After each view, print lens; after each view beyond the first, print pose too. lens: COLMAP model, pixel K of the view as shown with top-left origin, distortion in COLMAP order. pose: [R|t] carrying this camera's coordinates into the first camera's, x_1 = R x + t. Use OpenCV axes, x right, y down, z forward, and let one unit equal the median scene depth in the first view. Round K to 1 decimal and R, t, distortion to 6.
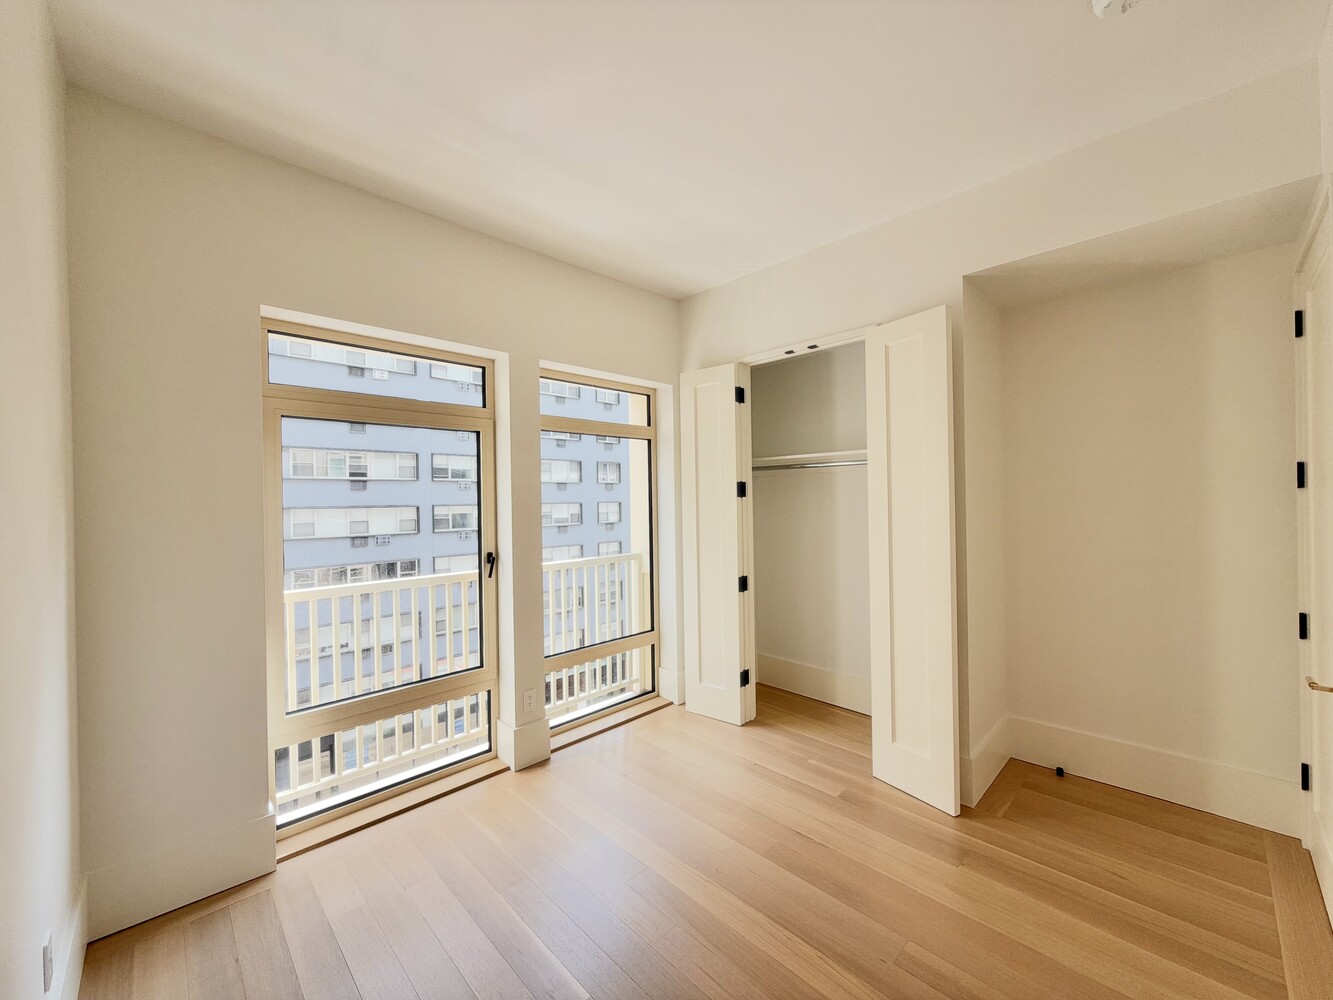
lens RADIAL K [[531.1, 0, 664.2], [0, 531.1, 500.5], [0, 0, 1]] dist [-0.000523, 0.000263]
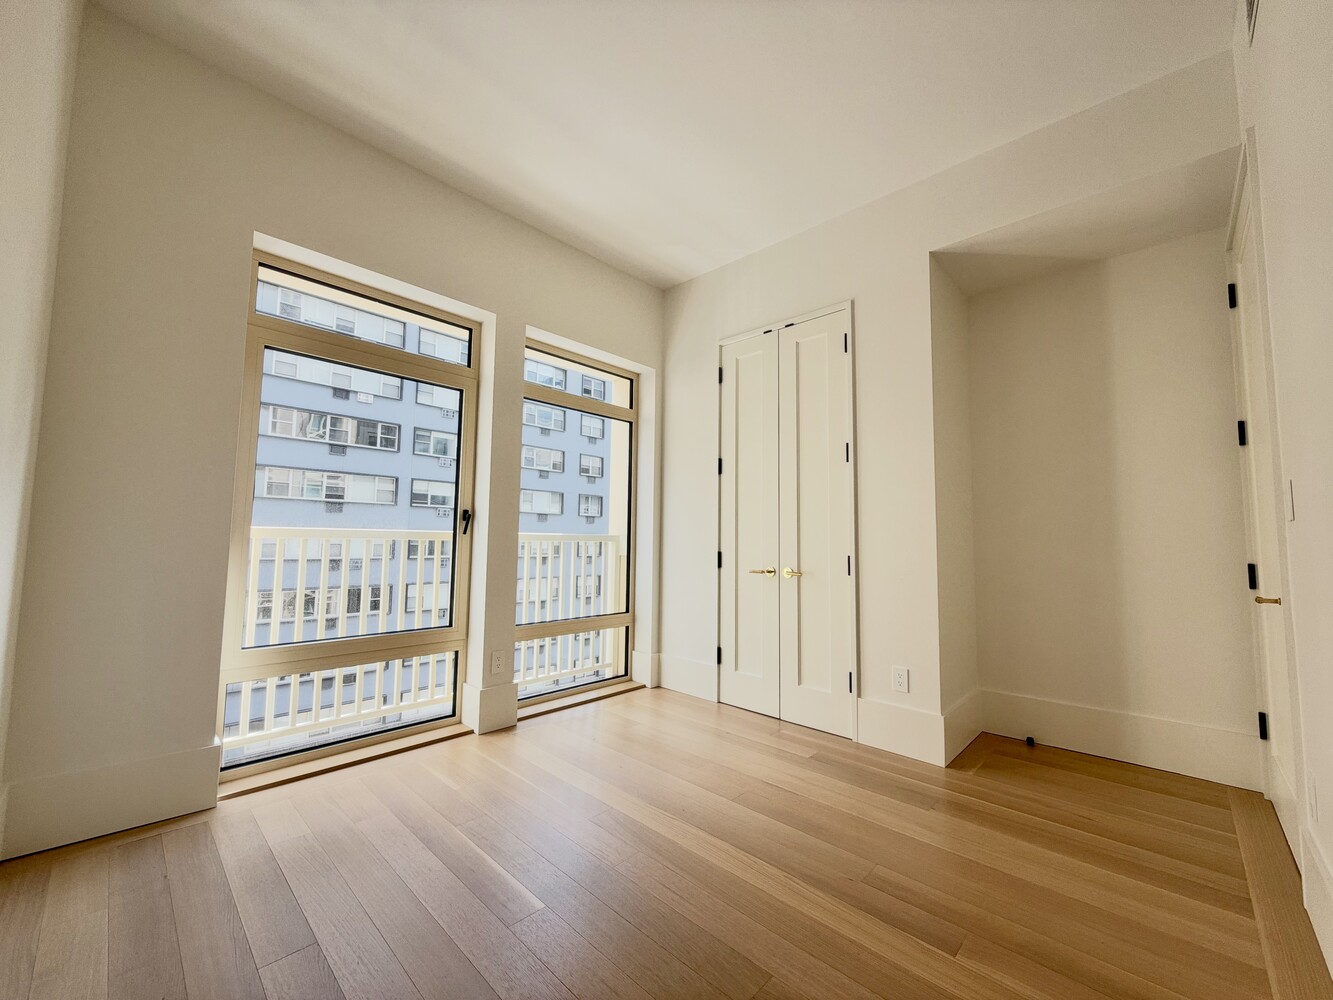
lens RADIAL K [[531.1, 0, 664.2], [0, 531.1, 500.5], [0, 0, 1]] dist [-0.000523, 0.000263]
pose [[0.998918, 0.032899, 0.032861, 0.008281], [-0.030169, 0.996308, -0.080373, 0.134108], [-0.035384, 0.079295, 0.996223, -0.005046]]
